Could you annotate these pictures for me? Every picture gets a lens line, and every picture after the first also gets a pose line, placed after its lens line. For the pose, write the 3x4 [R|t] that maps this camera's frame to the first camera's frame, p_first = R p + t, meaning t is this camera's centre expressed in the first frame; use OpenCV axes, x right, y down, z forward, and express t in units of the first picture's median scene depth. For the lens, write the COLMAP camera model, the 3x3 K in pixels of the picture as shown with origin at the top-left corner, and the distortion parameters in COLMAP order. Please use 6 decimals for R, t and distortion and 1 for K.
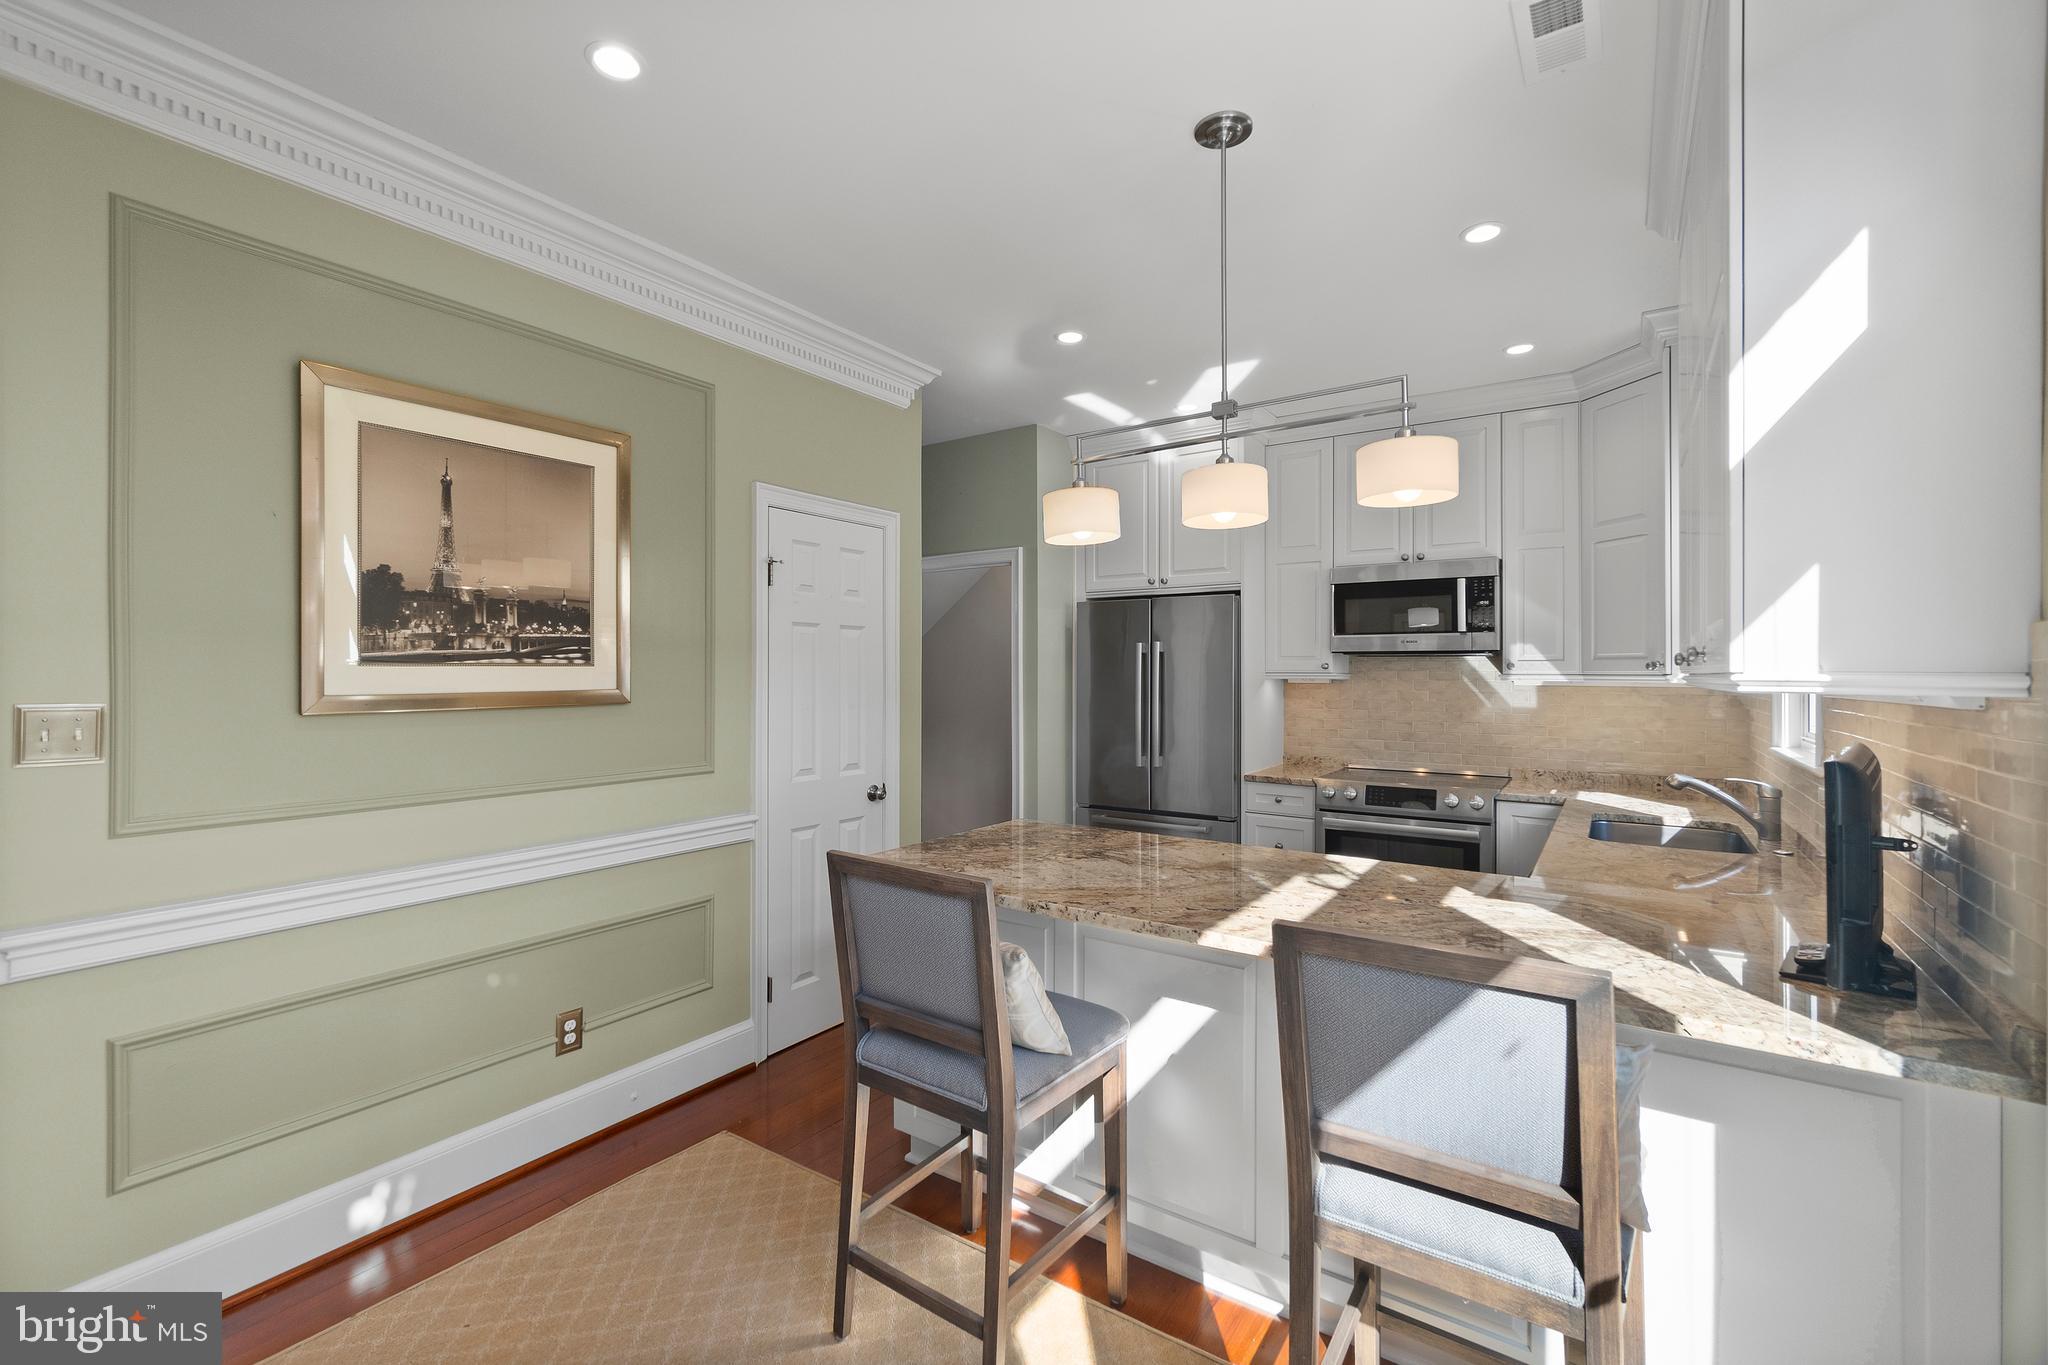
lens RADIAL K [[885.4, 0, 1056.7], [0, 885.4, 674.5], [0, 0, 1]] dist [-0.004081, 0.001337]
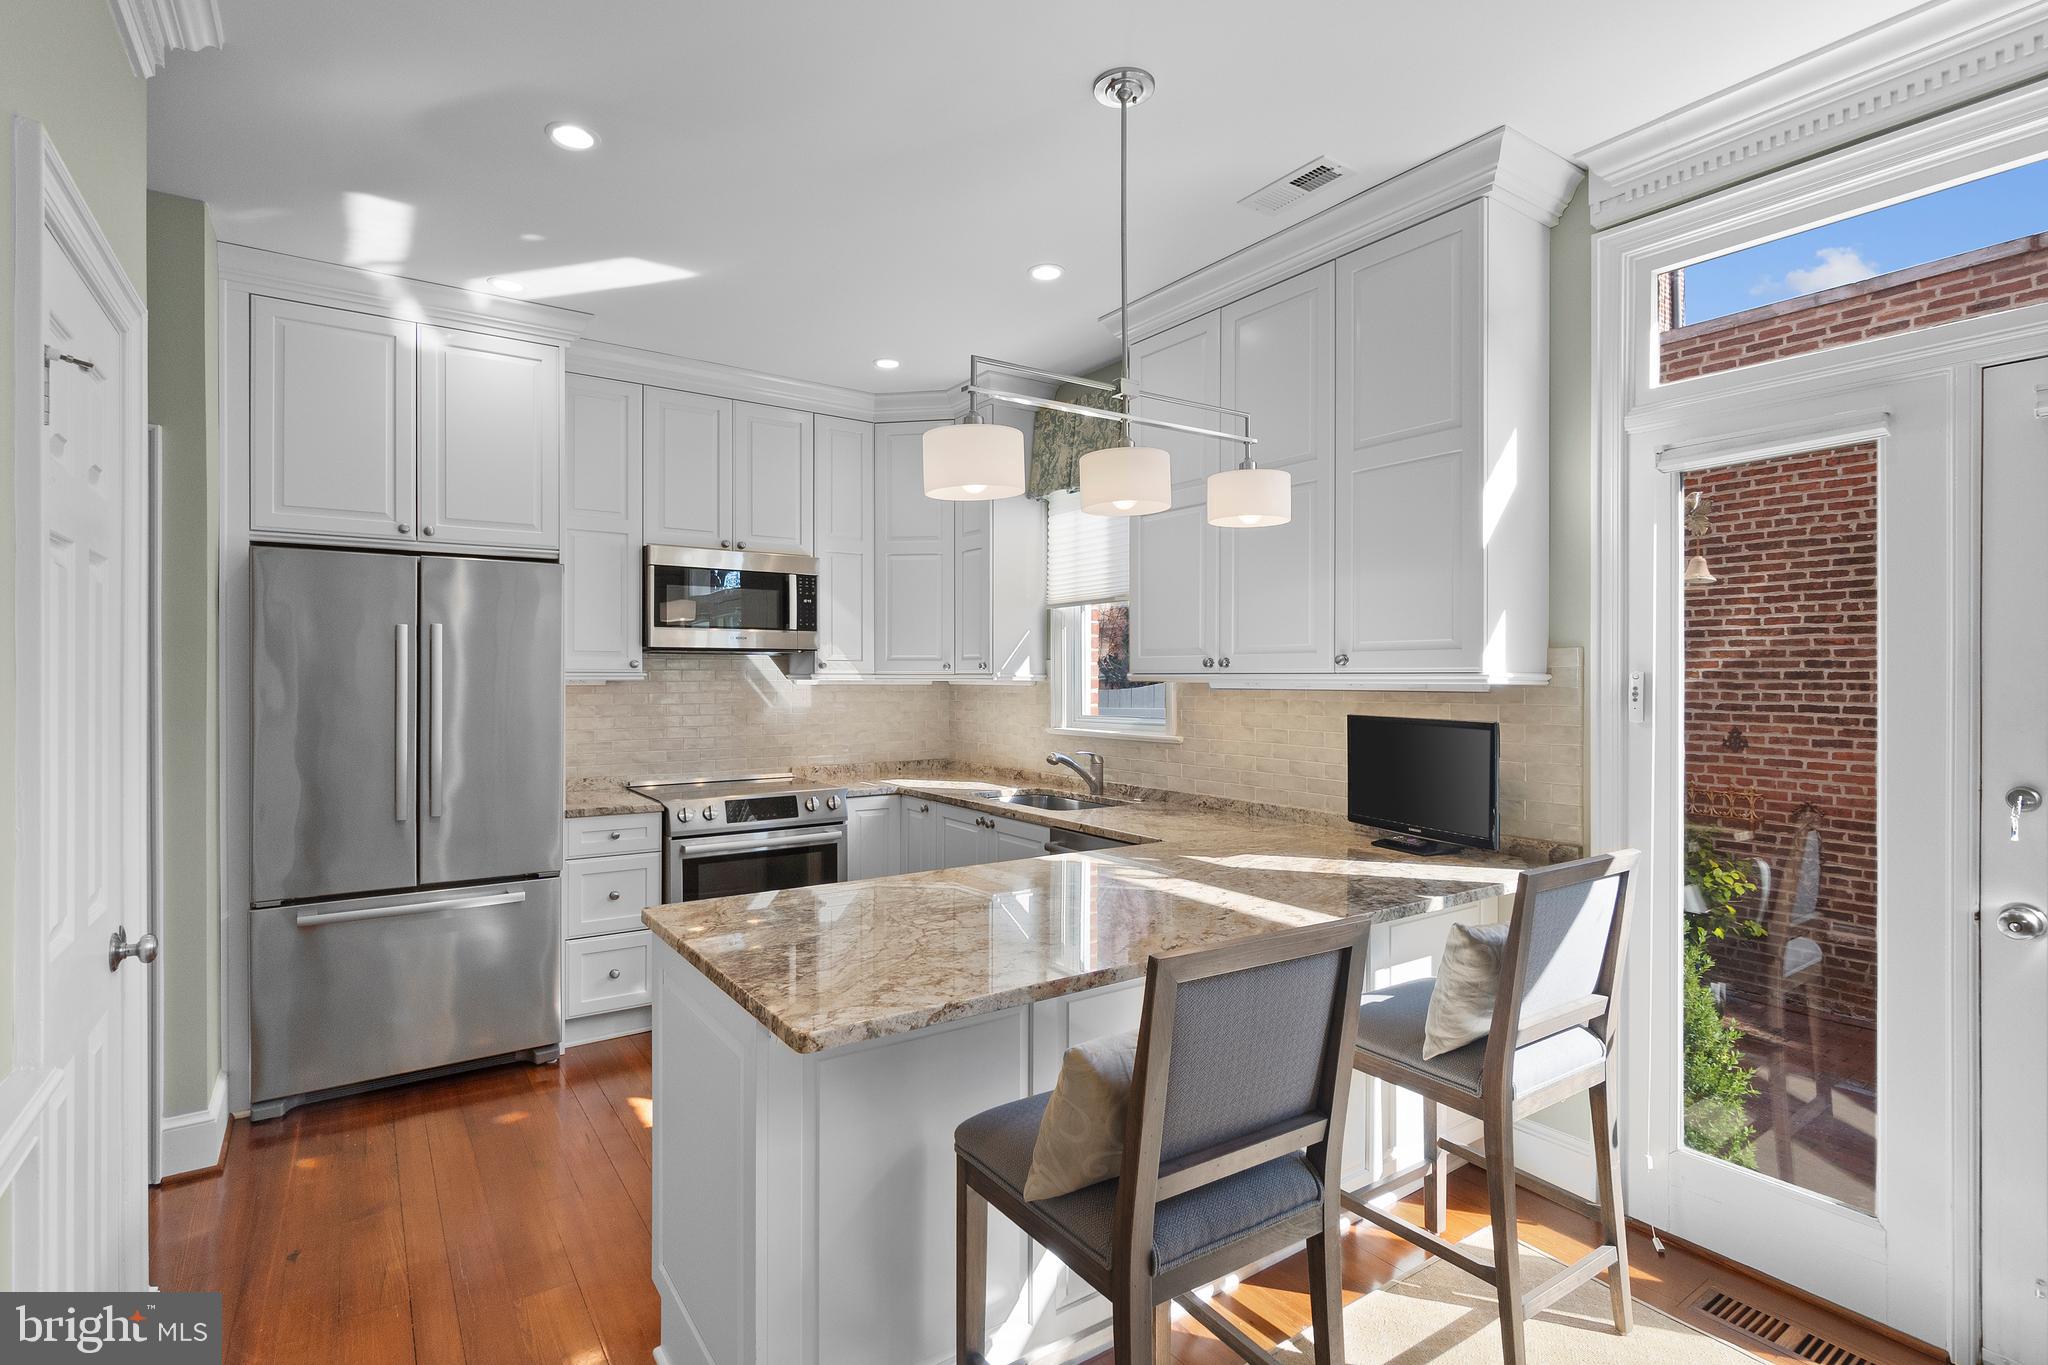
lens RADIAL K [[958.2, 0, 1005.7], [0, 958.2, 674.7], [0, 0, 1]] dist [0.000890, -0.000218]
pose [[0.387063, -0.001409, 0.922052, -0.407007], [0.000704, 0.999999, 0.001233, -0.000320], [-0.922053, 0.000172, 0.387064, 0.370240]]
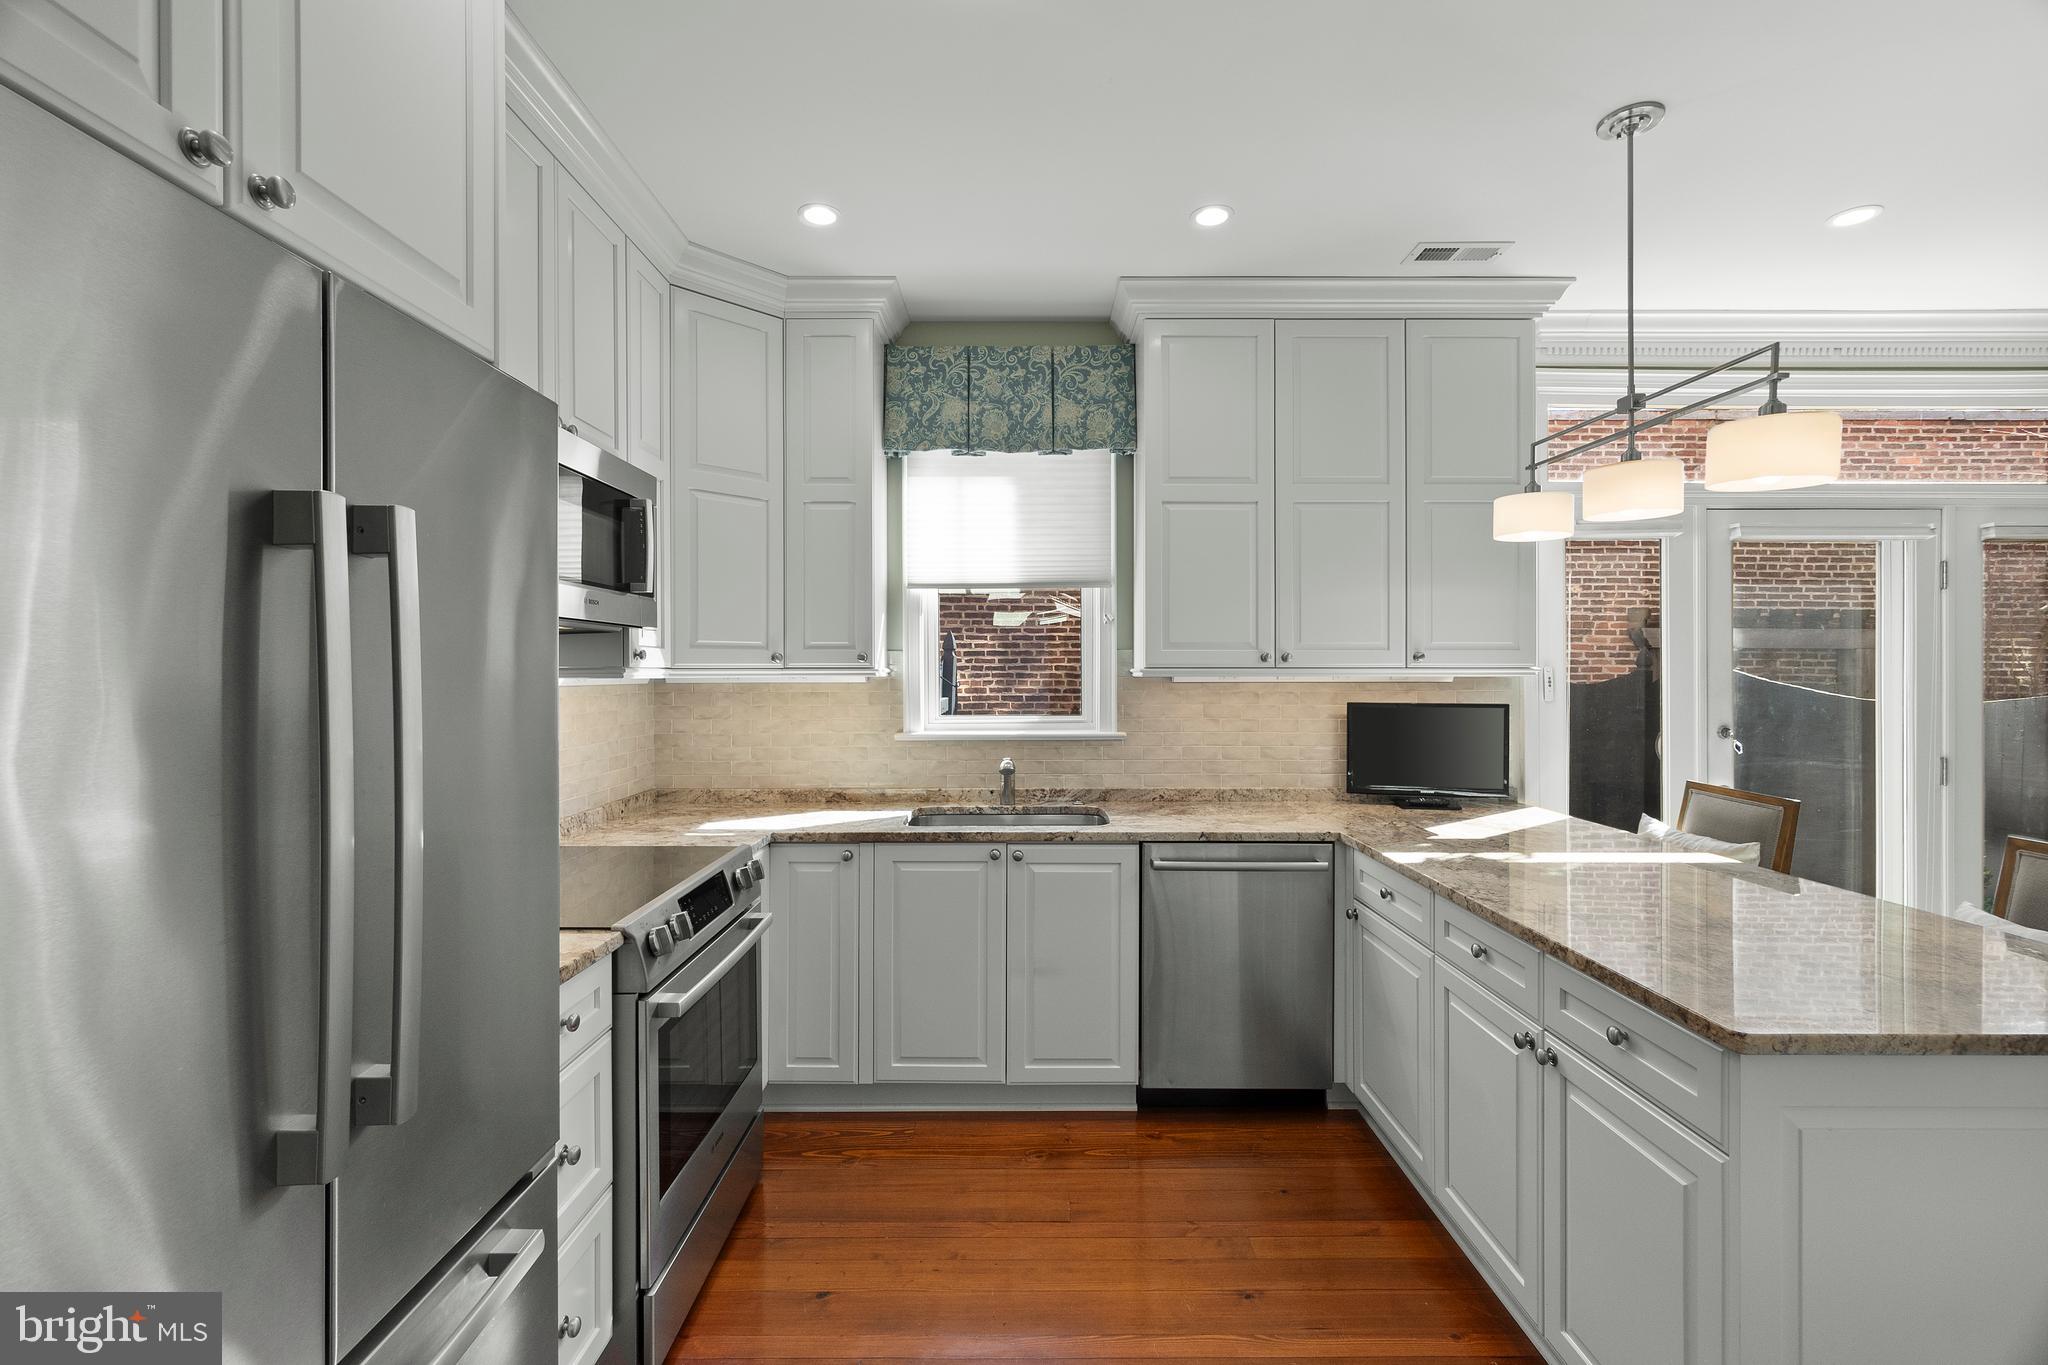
lens RADIAL K [[885.4, 0, 1021.4], [0, 885.4, 670.7], [0, 0, 1]] dist [-0.004081, 0.001337]
pose [[-0.541538, -0.004167, 0.840666, -0.148233], [-0.000495, 0.999989, 0.004638, -0.001125], [-0.840676, 0.002096, -0.541534, 1.078247]]
